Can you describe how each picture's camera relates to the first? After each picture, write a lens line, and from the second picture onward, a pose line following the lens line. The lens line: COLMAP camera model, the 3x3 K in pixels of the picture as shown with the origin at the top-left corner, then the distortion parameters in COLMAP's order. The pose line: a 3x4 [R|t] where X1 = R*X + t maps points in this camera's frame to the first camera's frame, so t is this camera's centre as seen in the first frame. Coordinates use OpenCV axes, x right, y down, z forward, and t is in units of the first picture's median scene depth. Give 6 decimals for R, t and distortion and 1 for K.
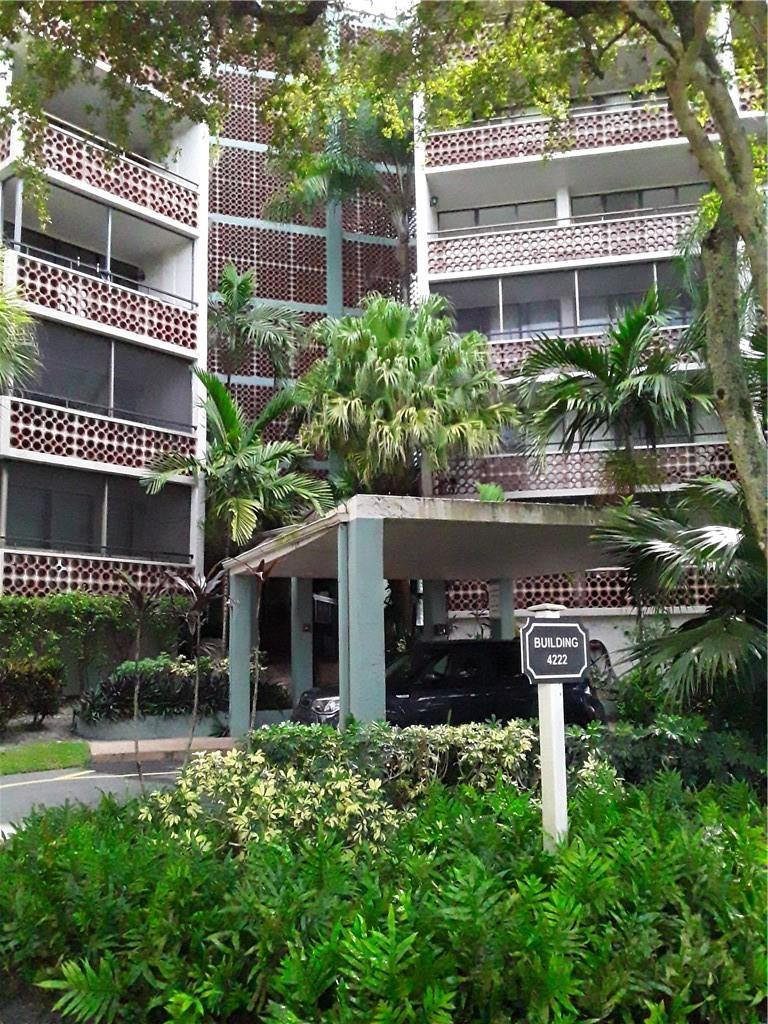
lens RADIAL K [[942.1, 0, 386.5], [0, 942.1, 504.0], [0, 0, 1]] dist [0.098117, -0.182907]
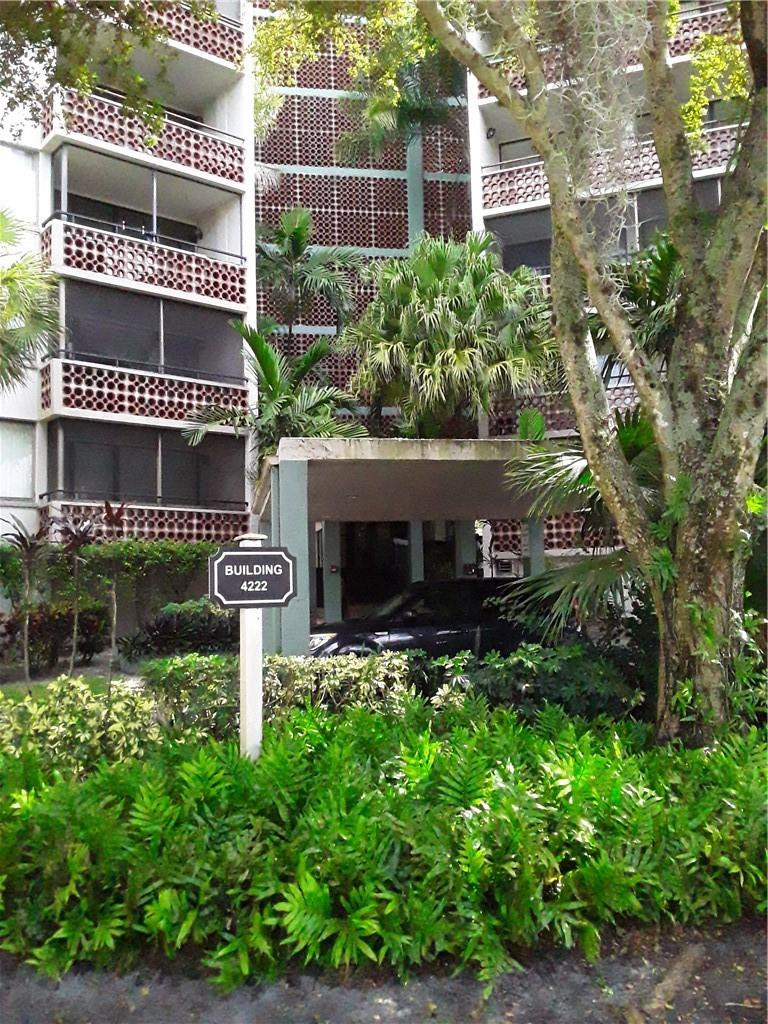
lens RADIAL K [[942.1, 0, 386.5], [0, 942.1, 504.0], [0, 0, 1]] dist [0.098117, -0.182907]
pose [[0.985433, -0.027962, -0.167751, 0.121962], [0.037405, 0.997872, 0.053399, 0.005497], [0.165901, -0.058895, 0.984382, -0.000892]]
